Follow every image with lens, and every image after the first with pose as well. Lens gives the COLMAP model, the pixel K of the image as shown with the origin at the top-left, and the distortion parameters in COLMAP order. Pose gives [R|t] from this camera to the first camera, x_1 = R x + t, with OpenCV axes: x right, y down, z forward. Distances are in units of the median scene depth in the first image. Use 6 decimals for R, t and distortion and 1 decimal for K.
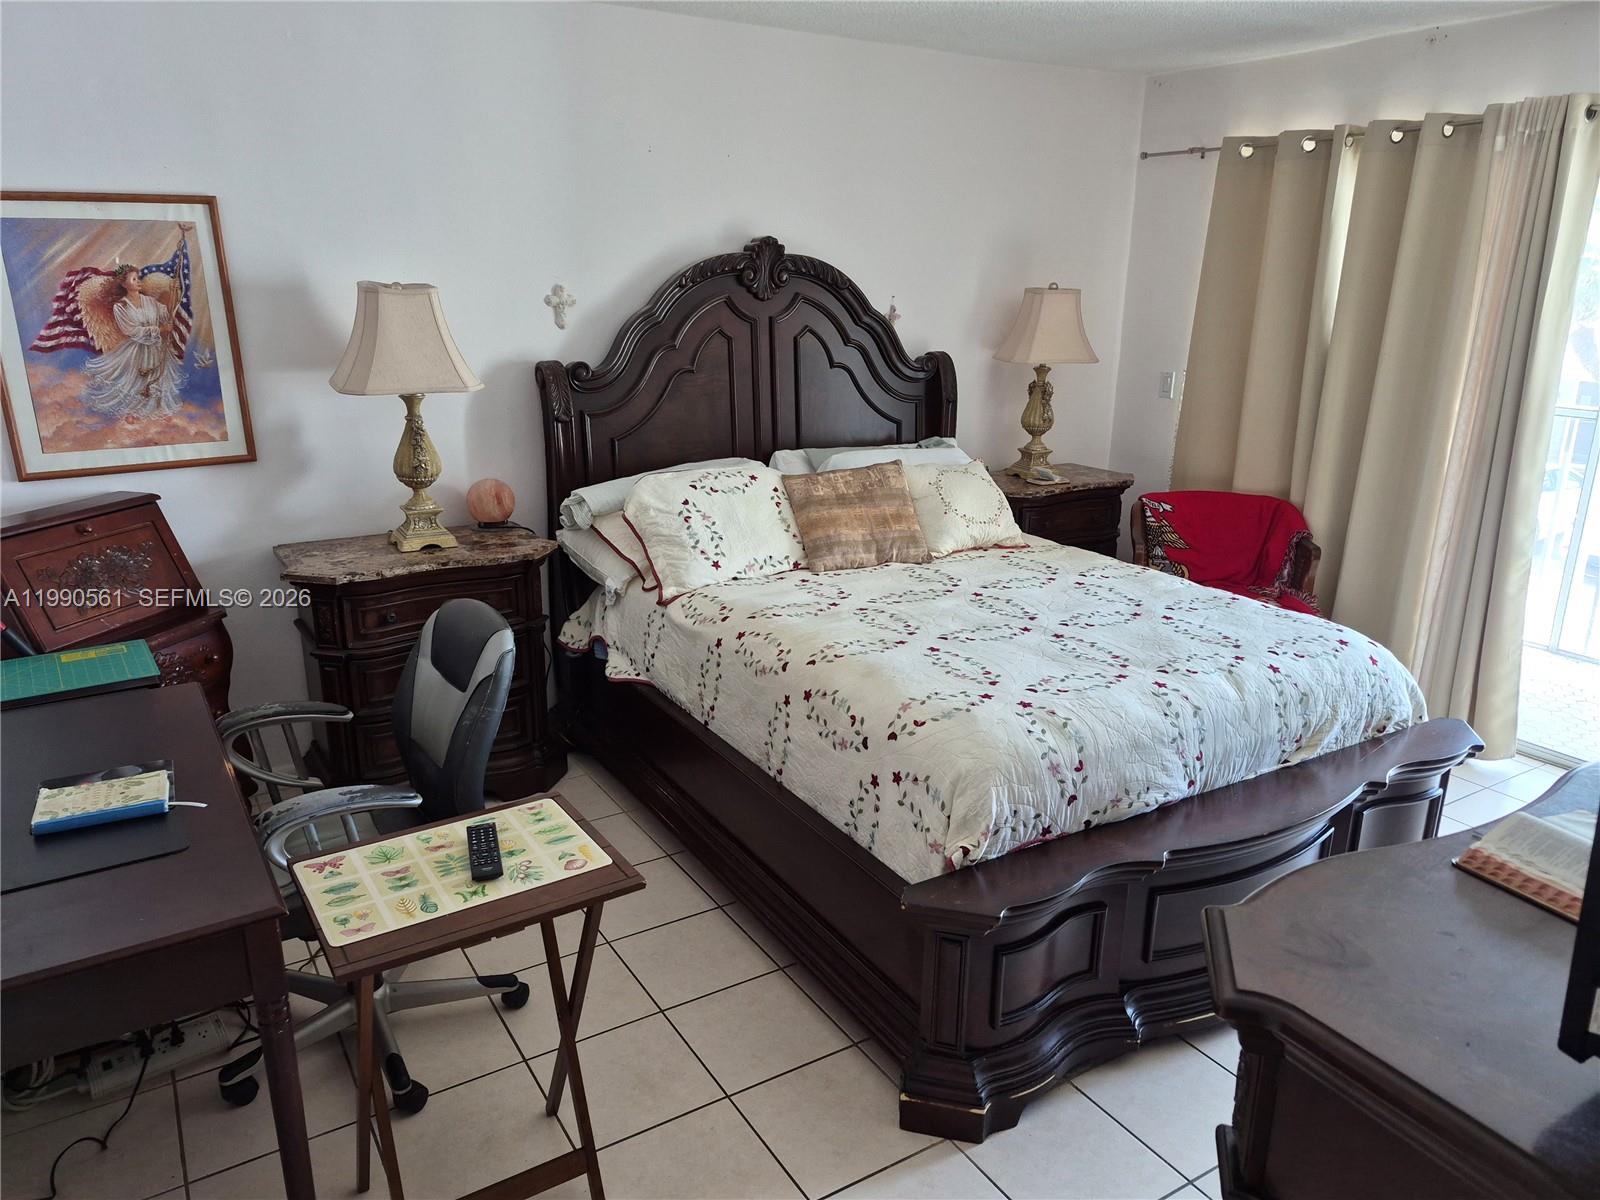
lens RADIAL K [[1060.2, 0, 800.0], [0, 1060.2, 600.0], [0, 0, 1]] dist [0.045488, -0.059928]
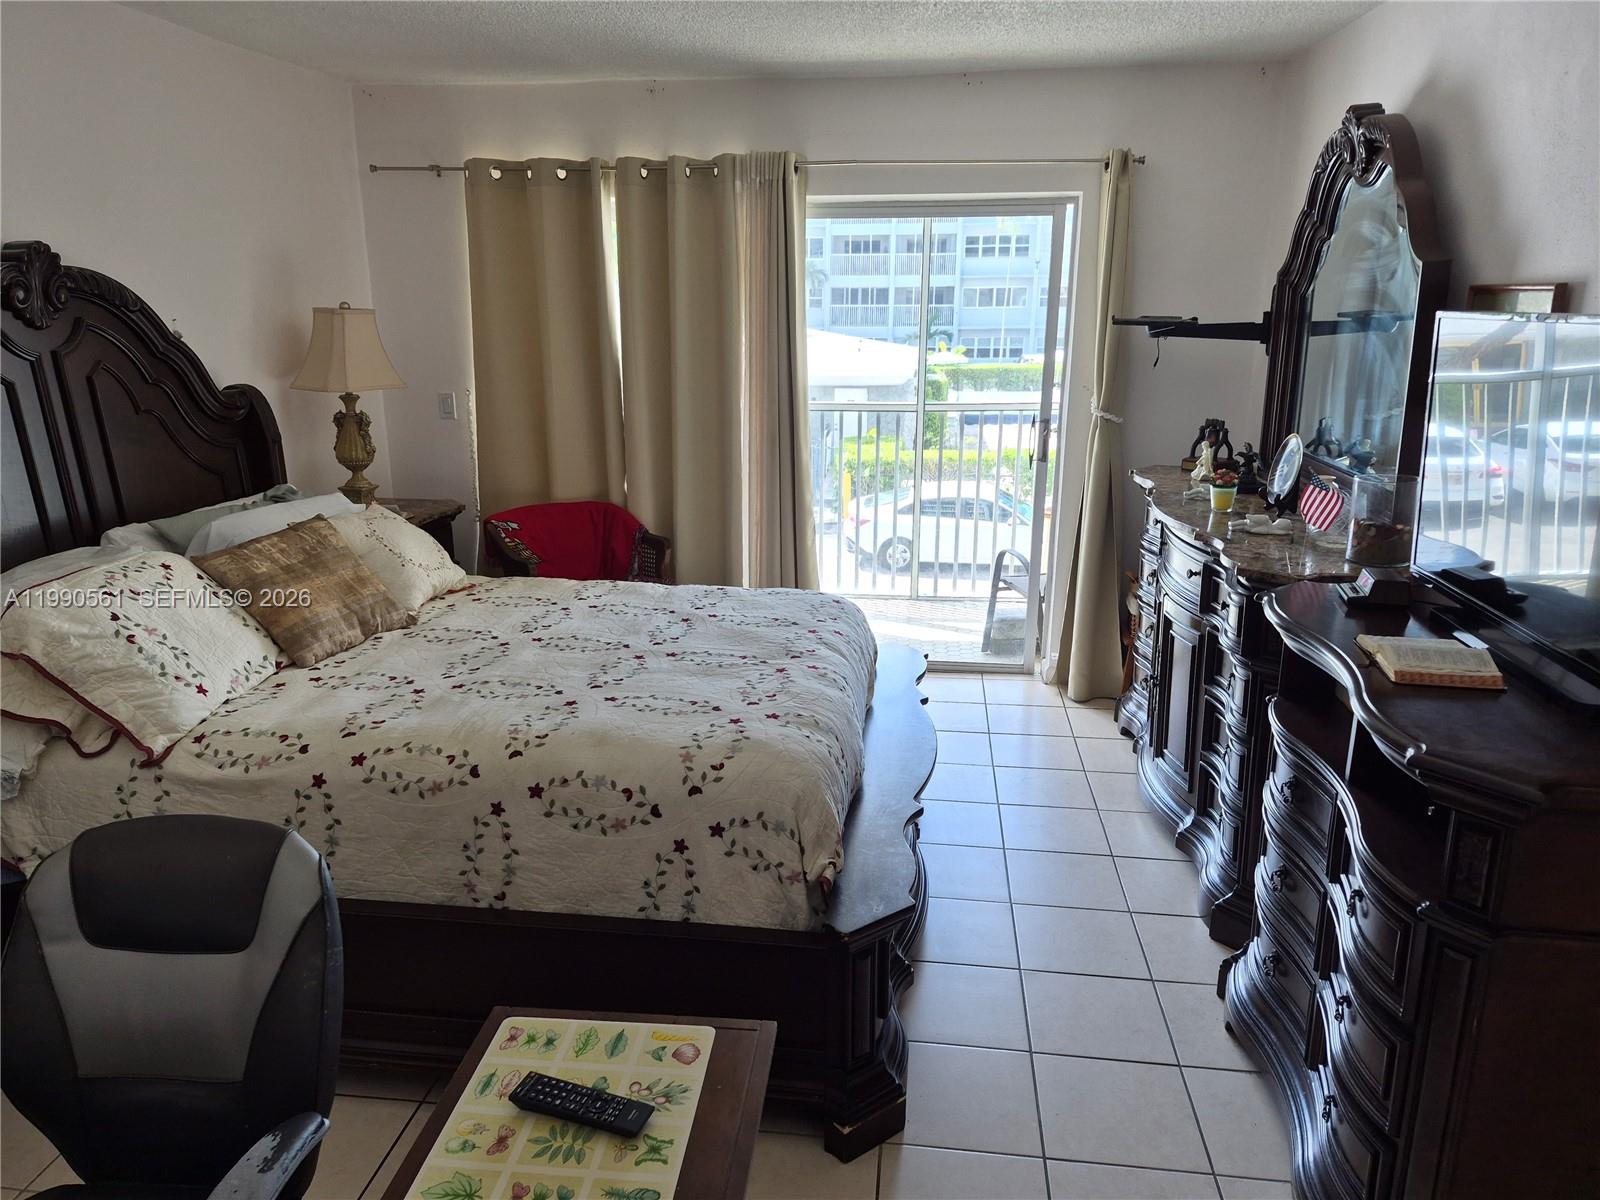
lens RADIAL K [[1068.8, 0, 801.2], [0, 1068.8, 621.5], [0, 0, 1]] dist [-0.001789, -0.047108]
pose [[0.618479, -0.225928, 0.752622, -0.349489], [0.224416, 0.968671, 0.106366, -0.061564], [-0.753074, 0.103116, 0.649805, 0.210878]]
